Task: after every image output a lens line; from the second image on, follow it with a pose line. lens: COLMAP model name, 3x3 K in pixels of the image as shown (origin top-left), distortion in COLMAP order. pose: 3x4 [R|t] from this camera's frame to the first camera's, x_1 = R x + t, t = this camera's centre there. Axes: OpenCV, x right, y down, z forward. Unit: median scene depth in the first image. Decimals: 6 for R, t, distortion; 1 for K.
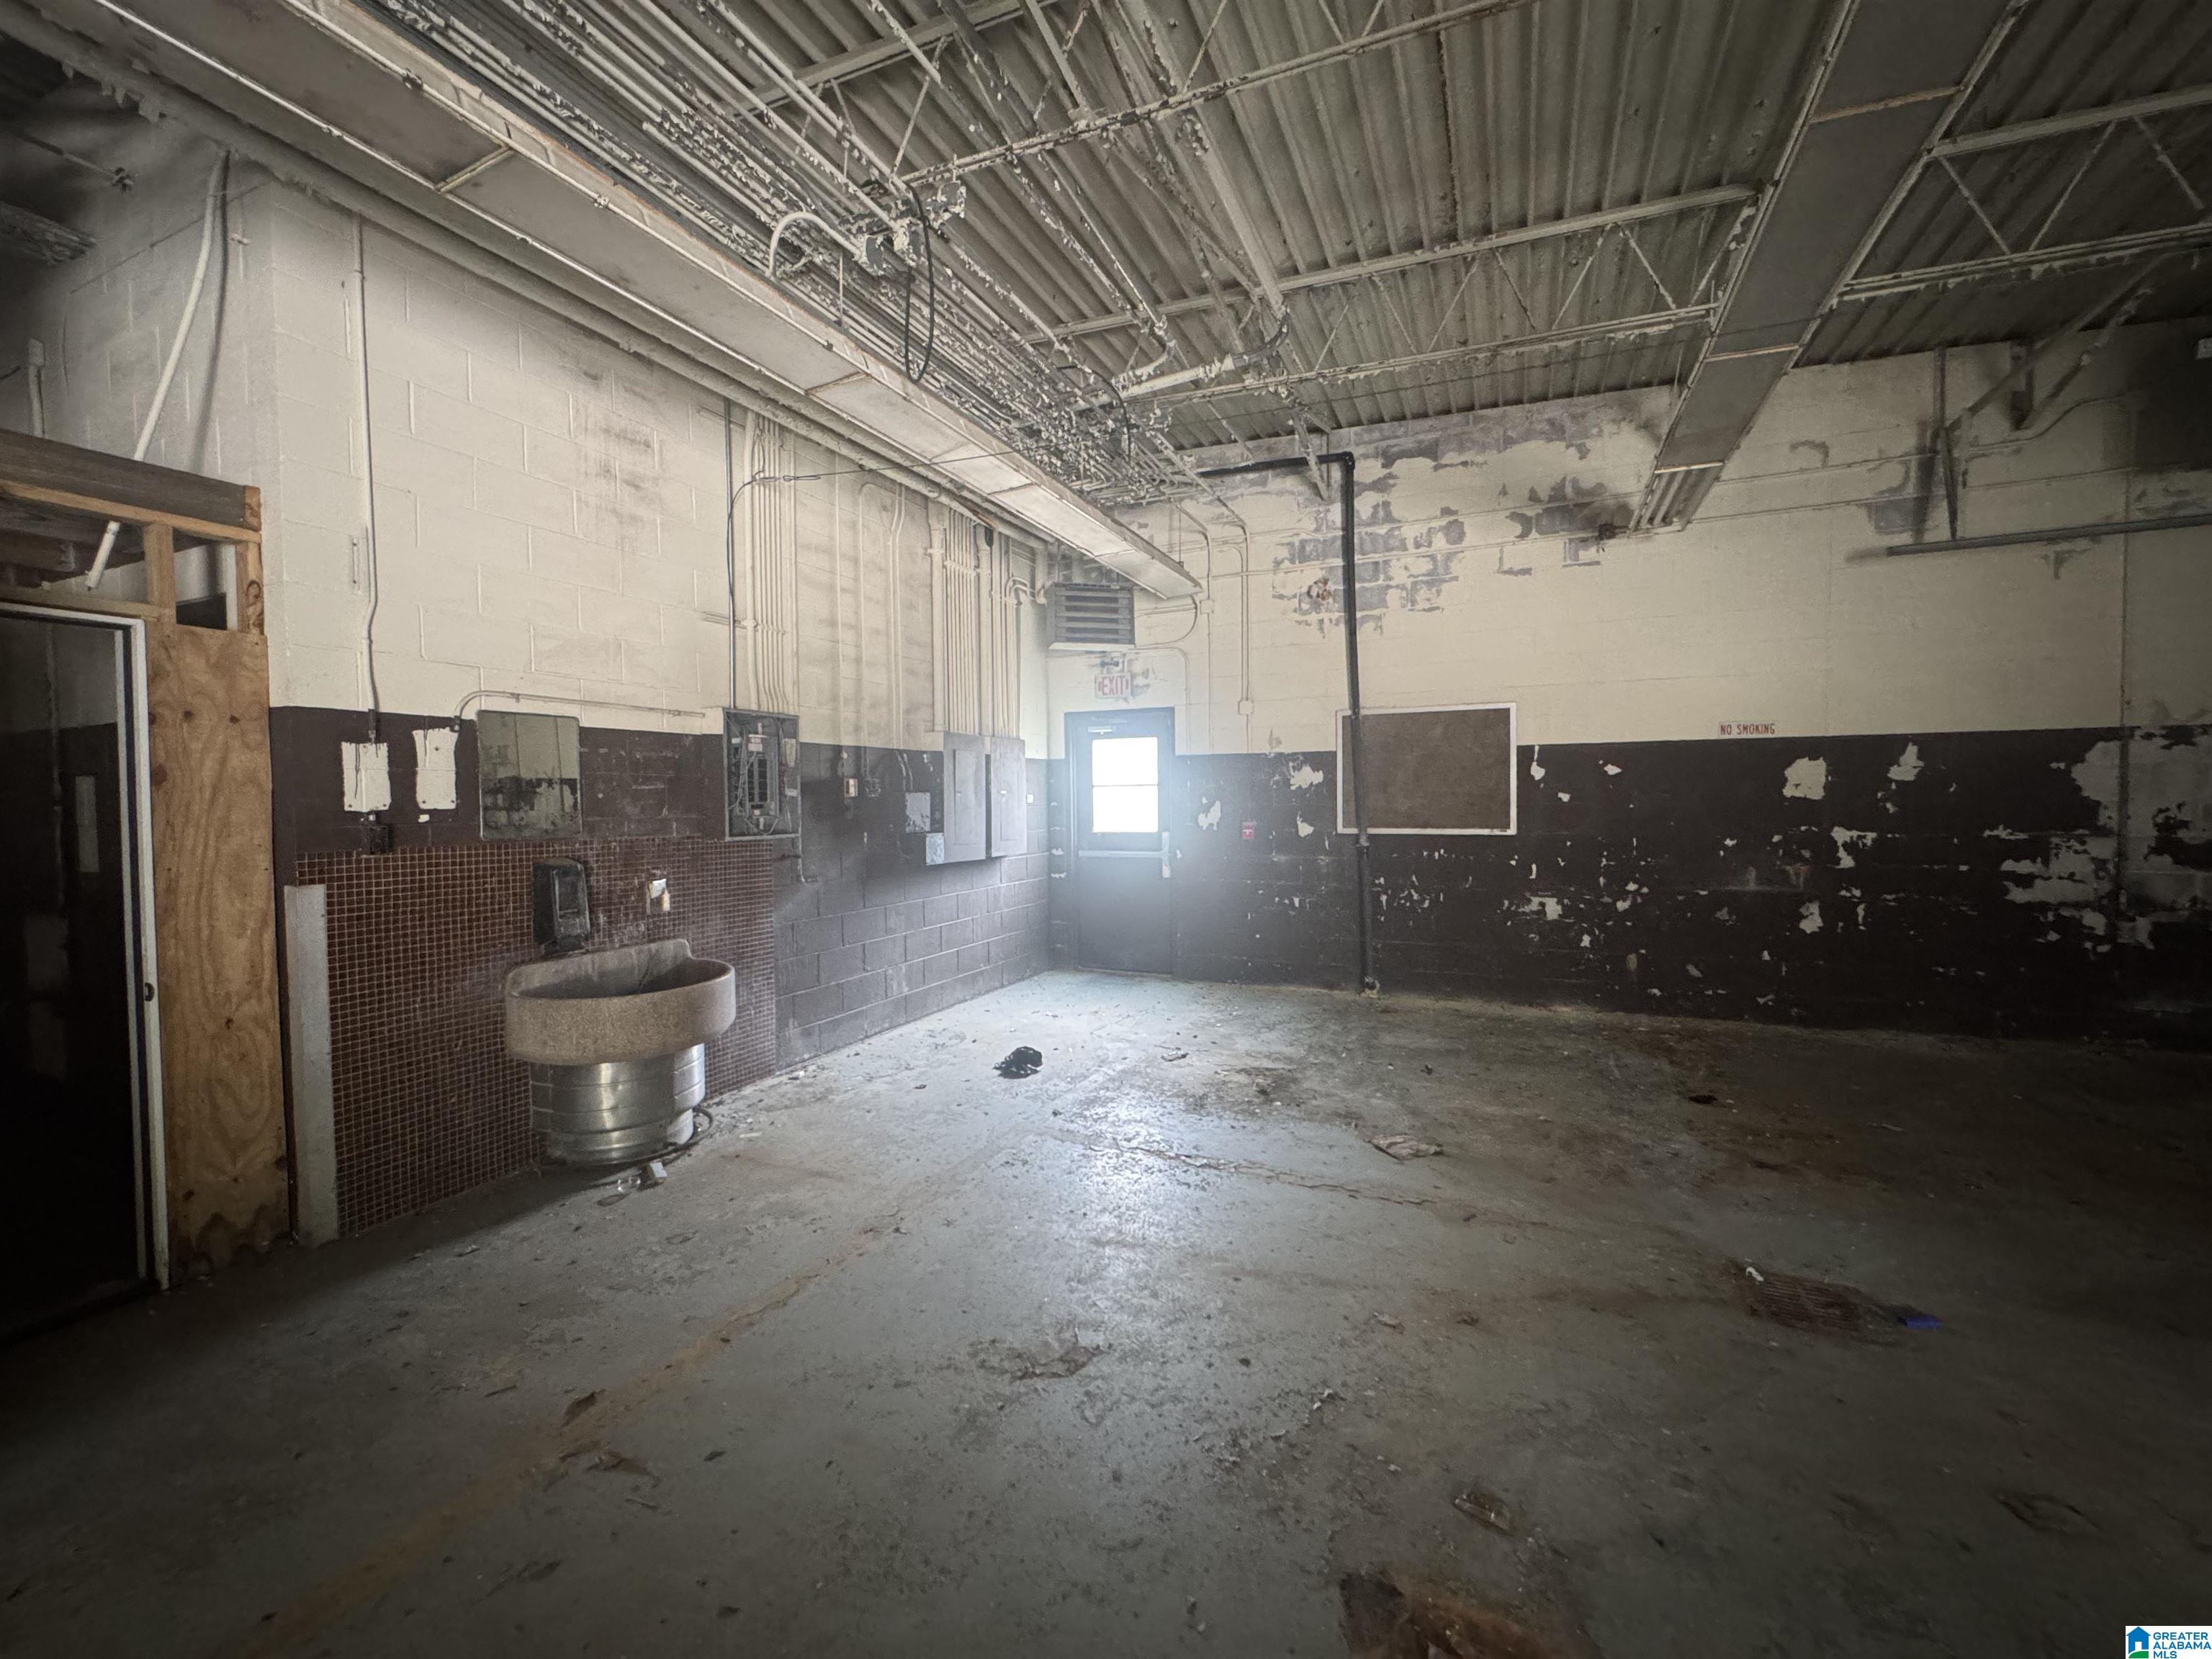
lens RADIAL K [[887.6, 0, 1106.8], [0, 887.6, 821.2], [0, 0, 1]] dist [-0.001882, 0.000124]
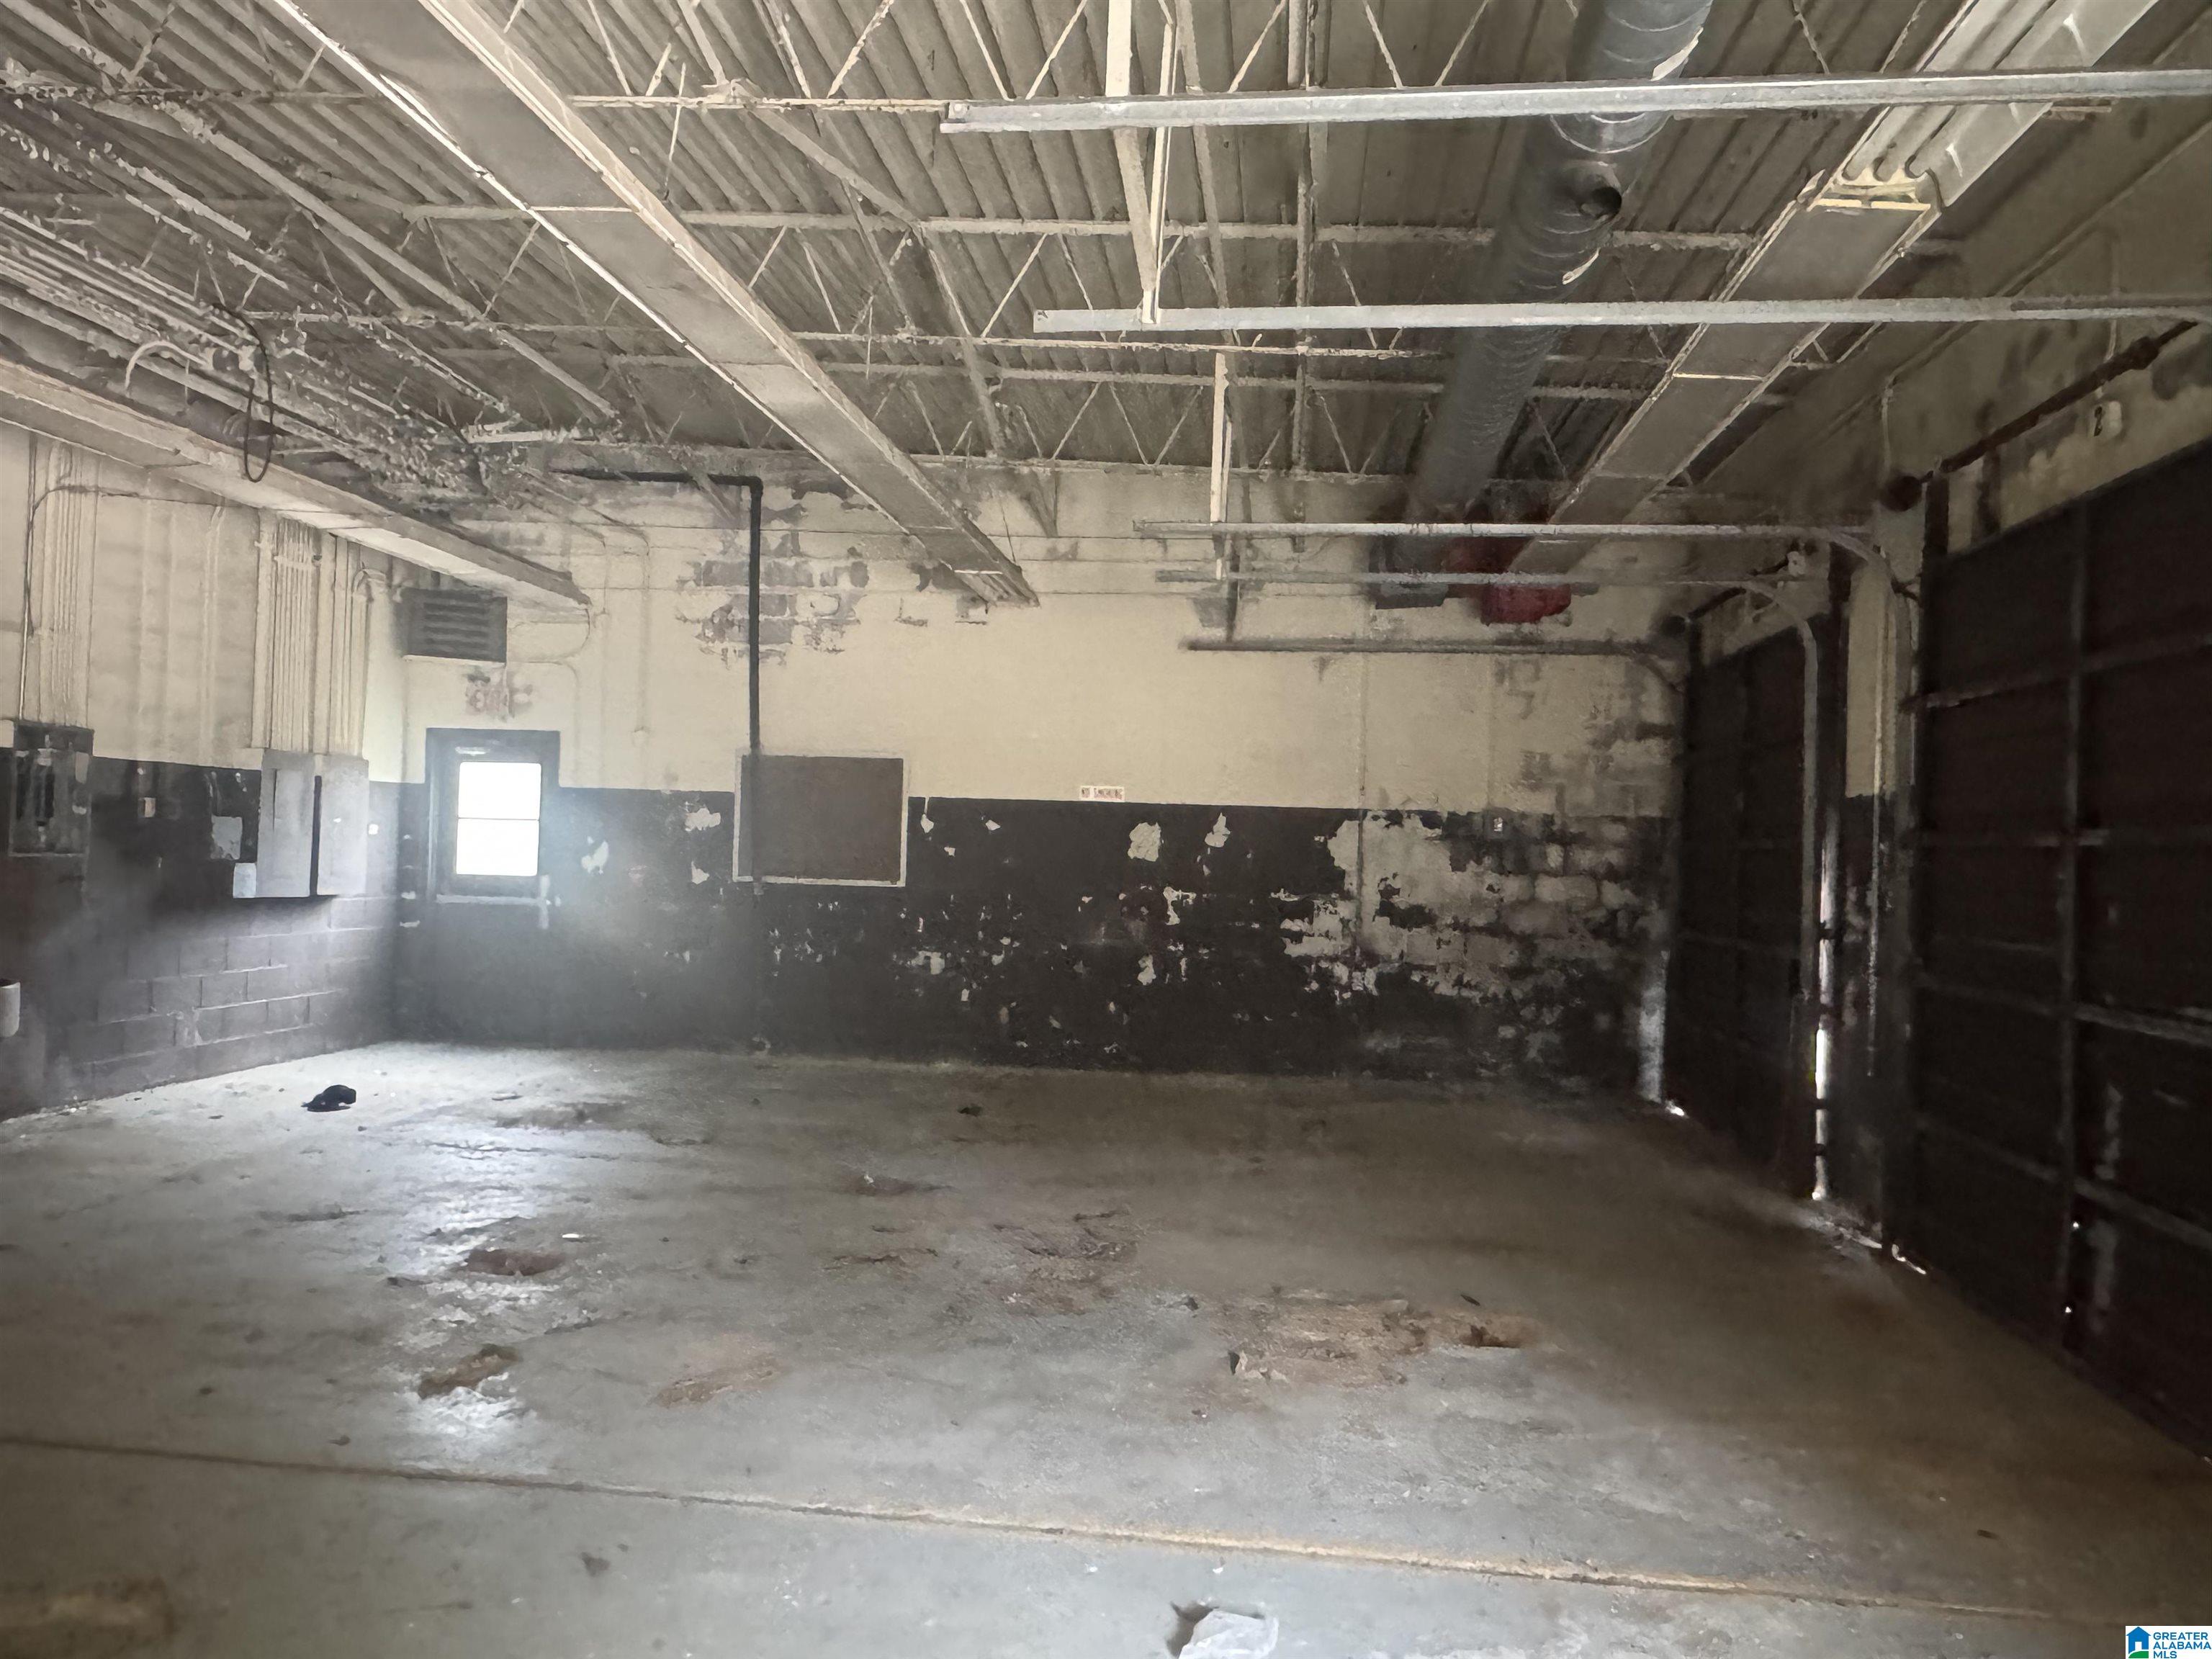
lens RADIAL K [[1567.7, 0, 1097.8], [0, 1567.7, 832.8], [0, 0, 1]] dist [-0.002956, 0.002820]
pose [[0.951085, 0.043885, 0.305796, 0.132491], [-0.032320, 0.998561, -0.042783, 0.022565], [-0.307233, 0.030807, 0.951135, -0.731106]]
